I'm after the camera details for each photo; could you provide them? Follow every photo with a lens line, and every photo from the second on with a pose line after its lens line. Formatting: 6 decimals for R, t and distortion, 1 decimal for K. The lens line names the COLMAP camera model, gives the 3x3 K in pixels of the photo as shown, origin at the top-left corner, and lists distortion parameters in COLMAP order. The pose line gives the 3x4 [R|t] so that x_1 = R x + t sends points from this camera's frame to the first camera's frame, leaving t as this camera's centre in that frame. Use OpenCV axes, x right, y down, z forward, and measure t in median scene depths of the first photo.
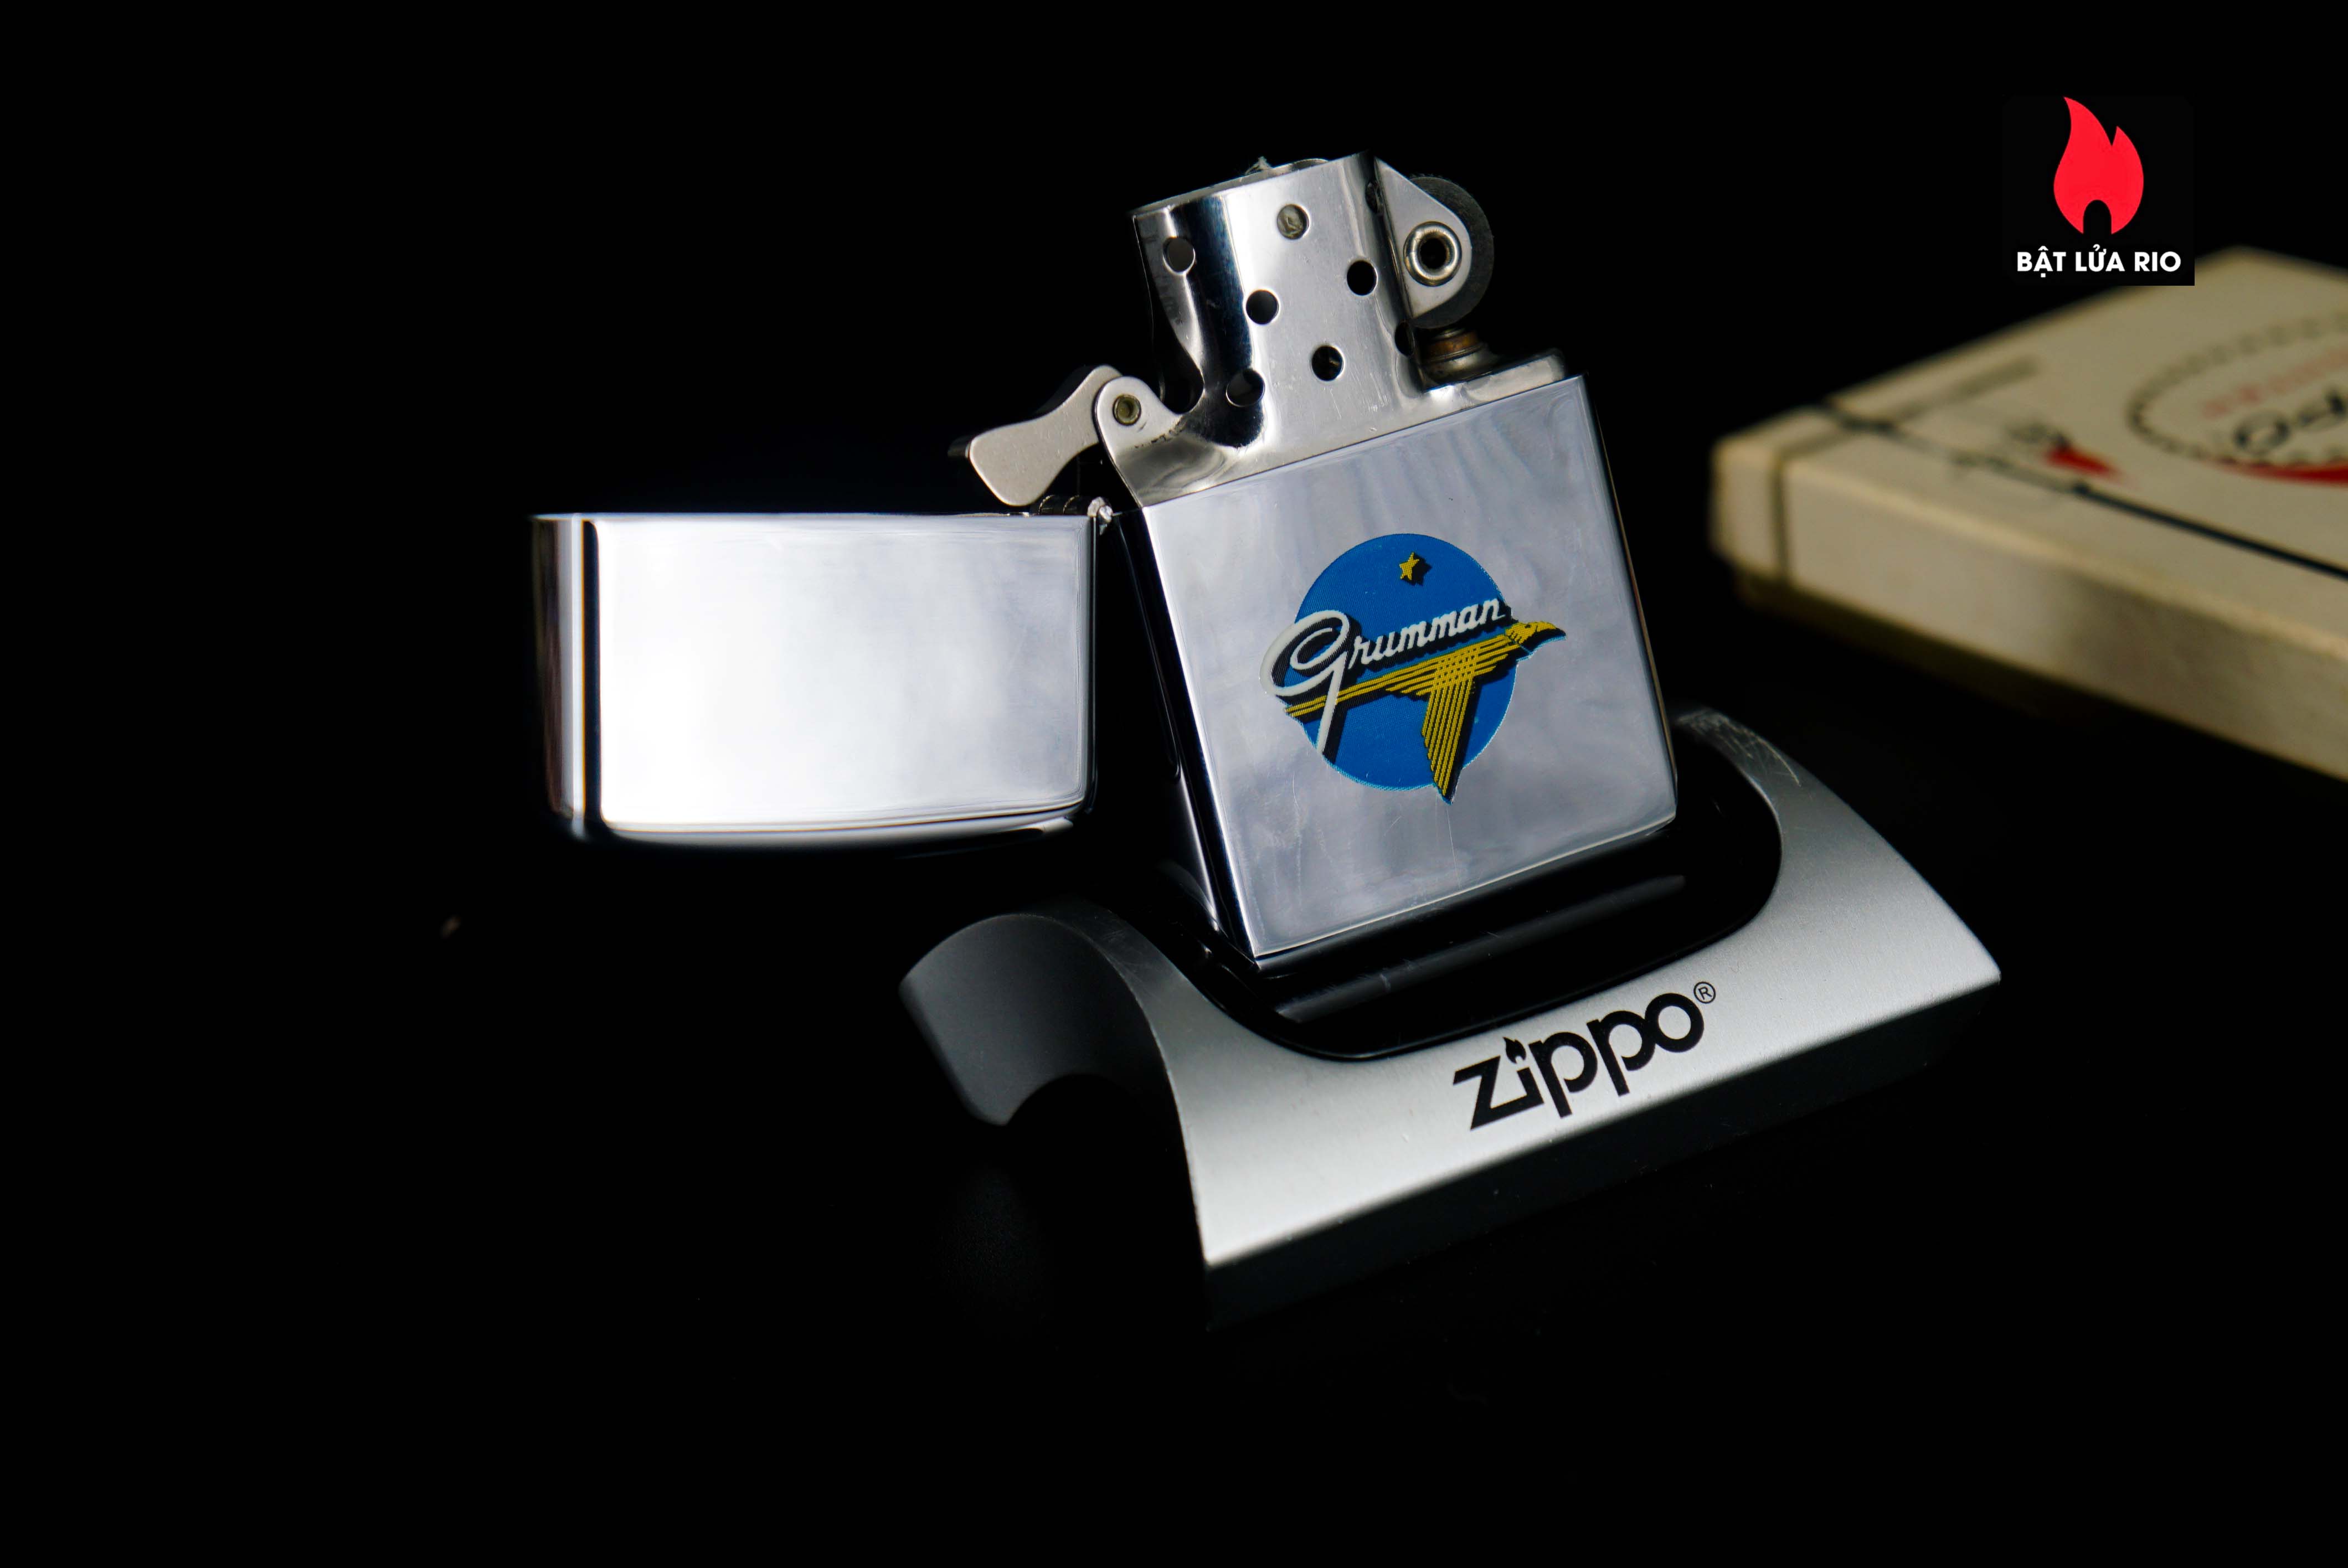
lens RADIAL K [[5697.2, 0, 1174.0], [0, 5697.2, 784.0], [0, 0, 1]] dist [0.310762, 0.069838]
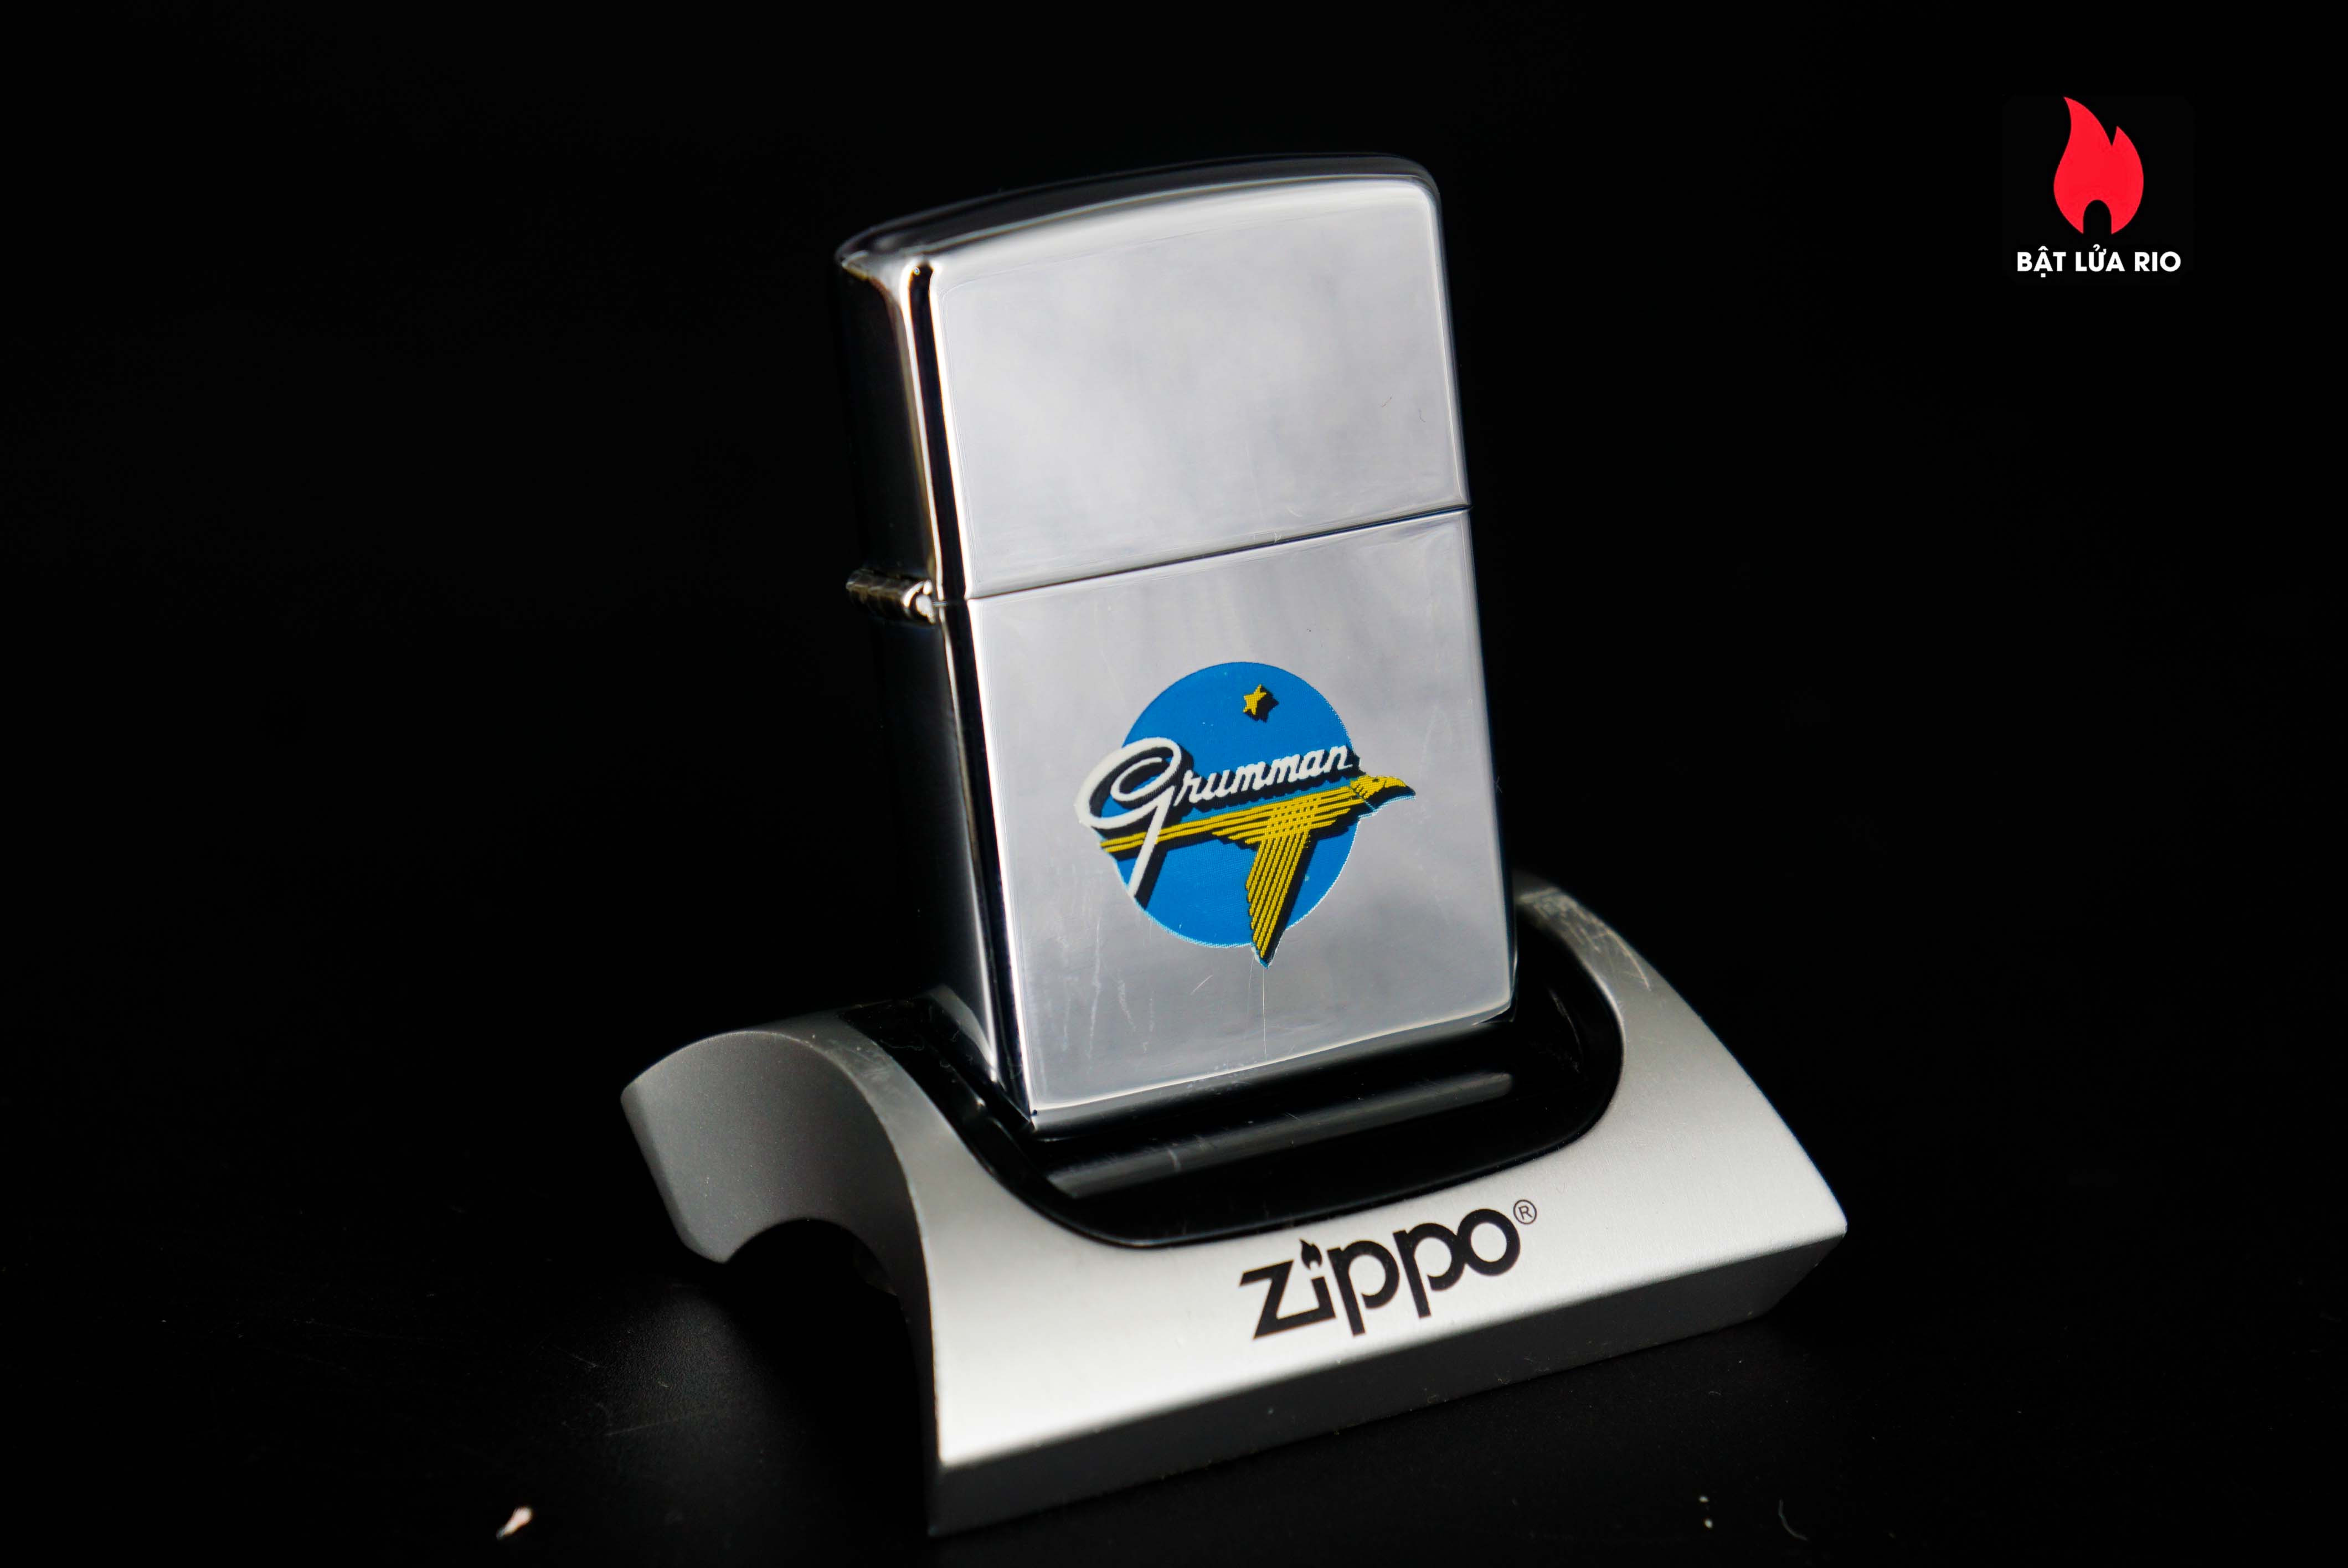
lens RADIAL K [[5697.2, 0, 1174.0], [0, 5697.2, 784.0], [0, 0, 1]] dist [0.310762, 0.069838]
pose [[0.991243, 0.118353, 0.058558, -0.022000], [-0.118190, 0.992971, -0.006251, -0.017948], [-0.058886, -0.000725, 0.998264, 0.109719]]
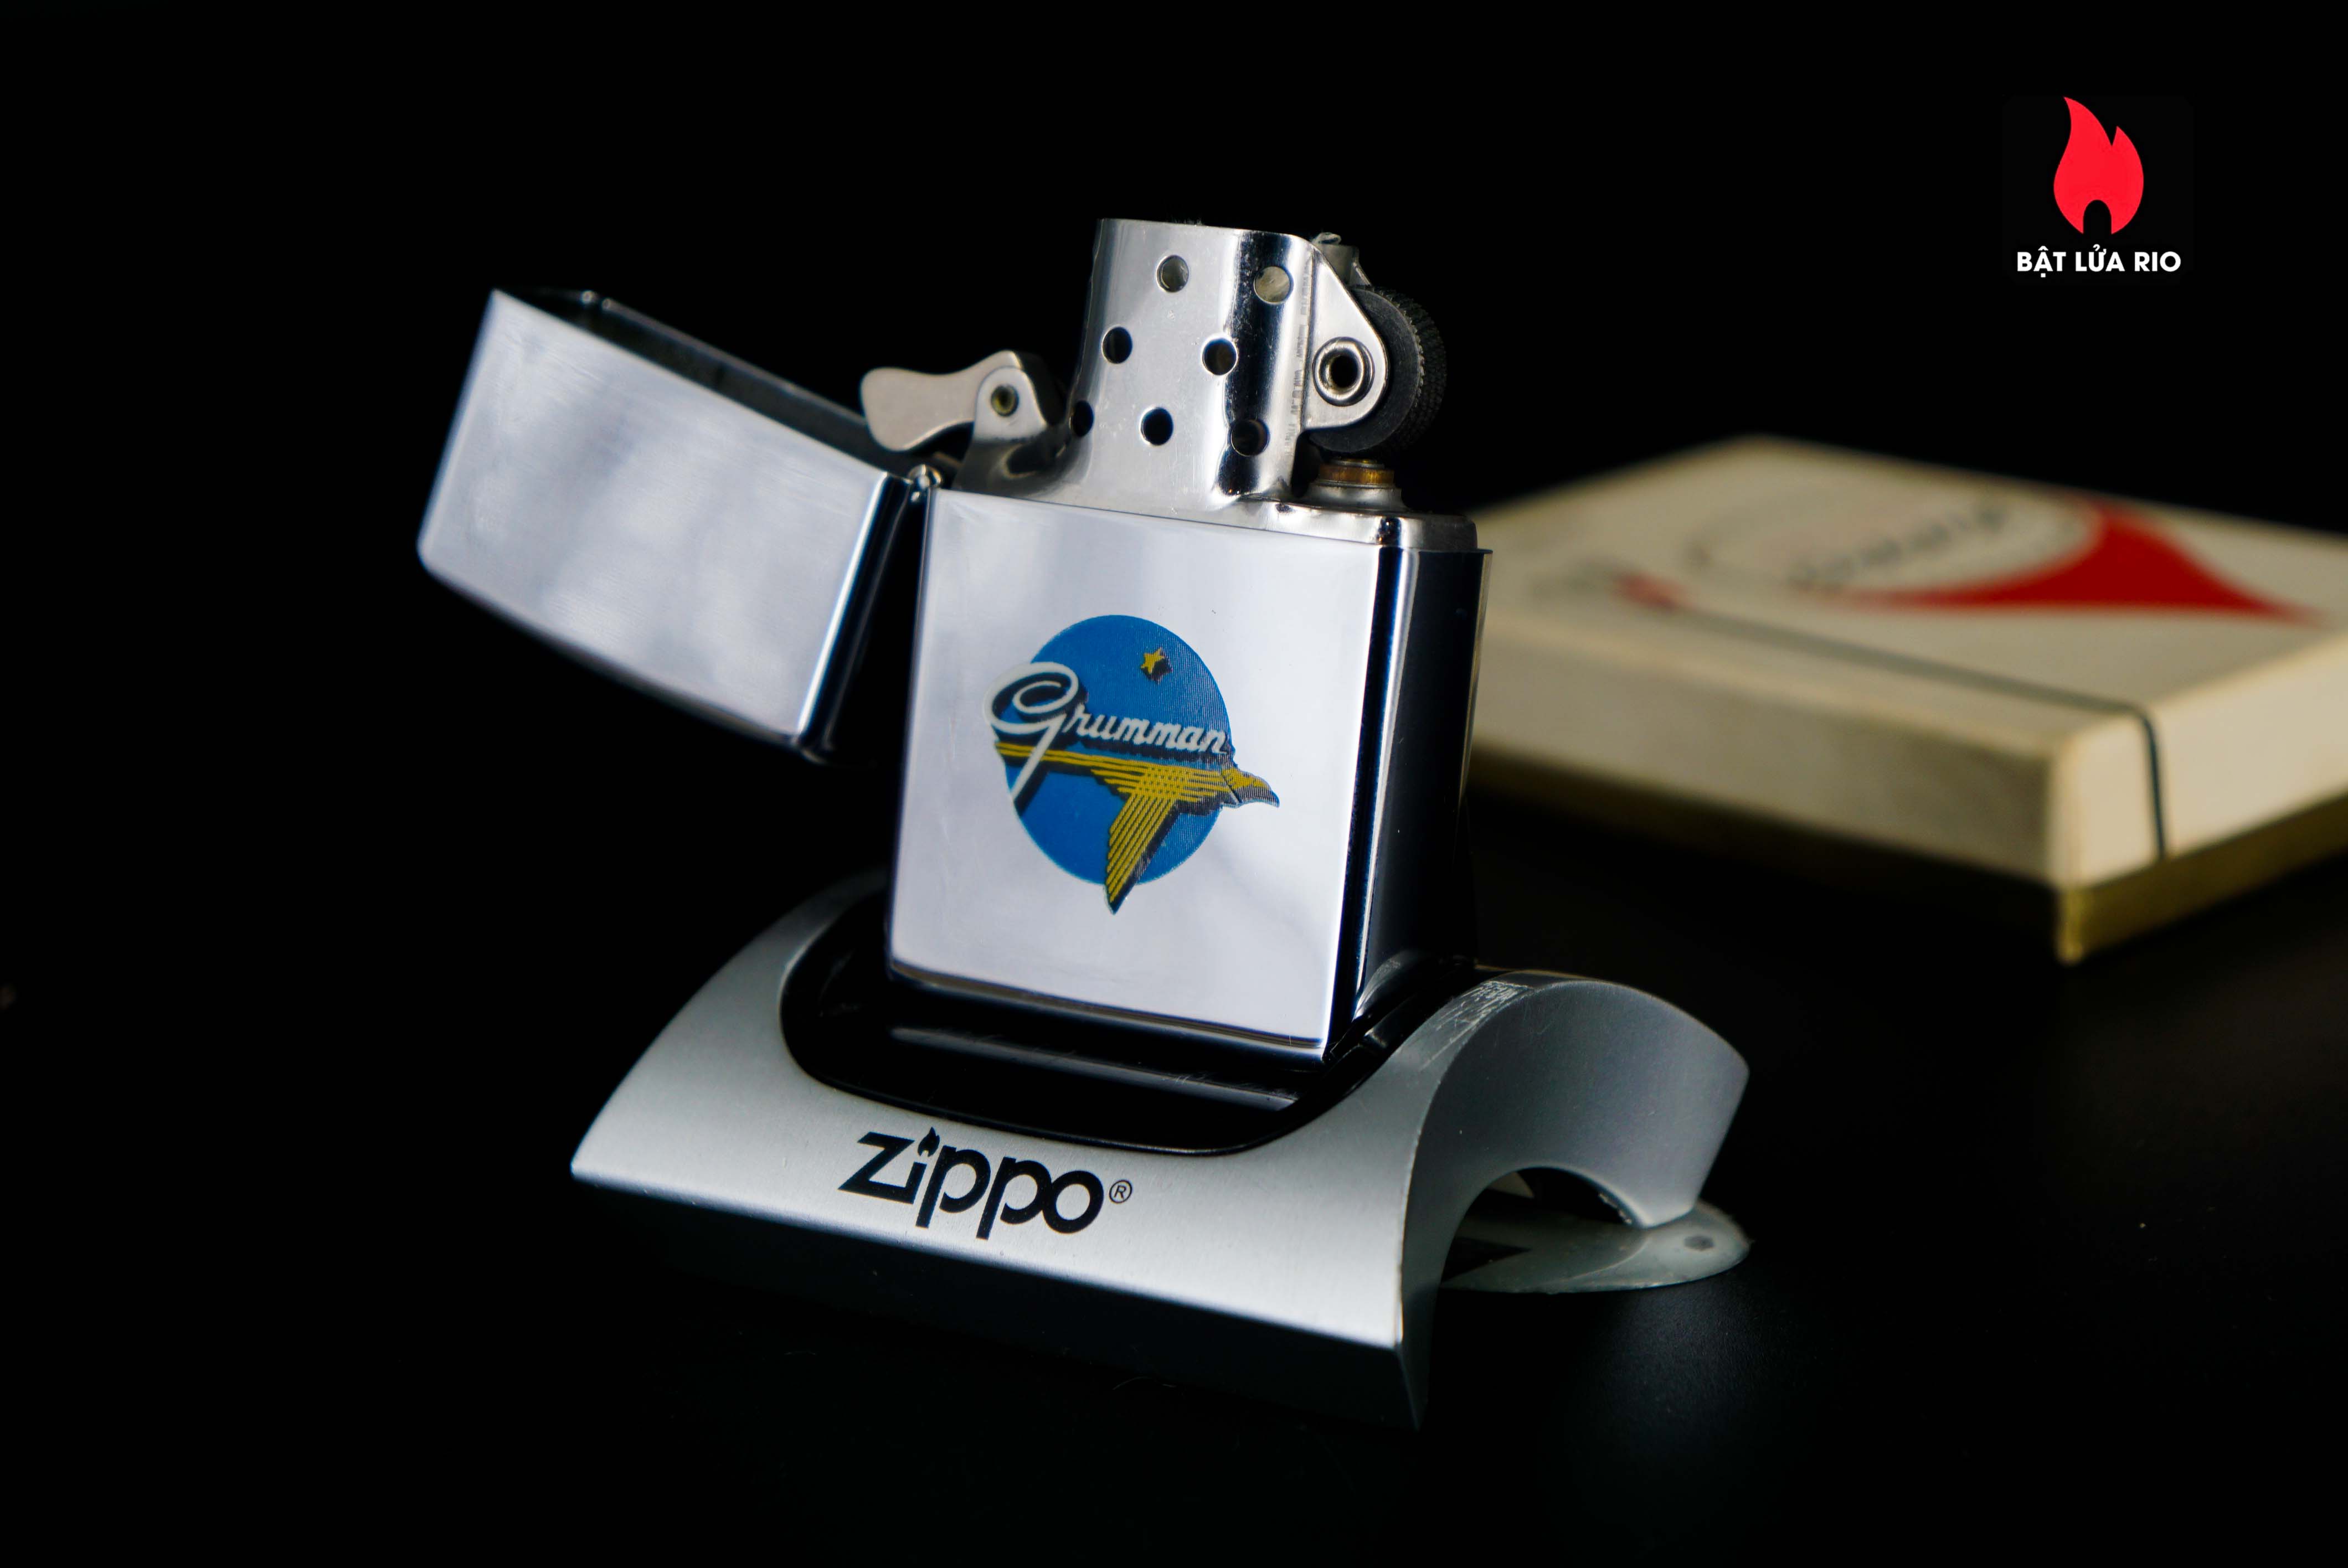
lens RADIAL K [[5697.2, 0, 1174.0], [0, 5697.2, 784.0], [0, 0, 1]] dist [0.310762, 0.069838]
pose [[0.481378, 0.351996, -0.802729, 0.806176], [-0.368443, 0.912241, 0.179071, -0.189443], [0.795315, 0.209559, 0.568823, 0.473713]]
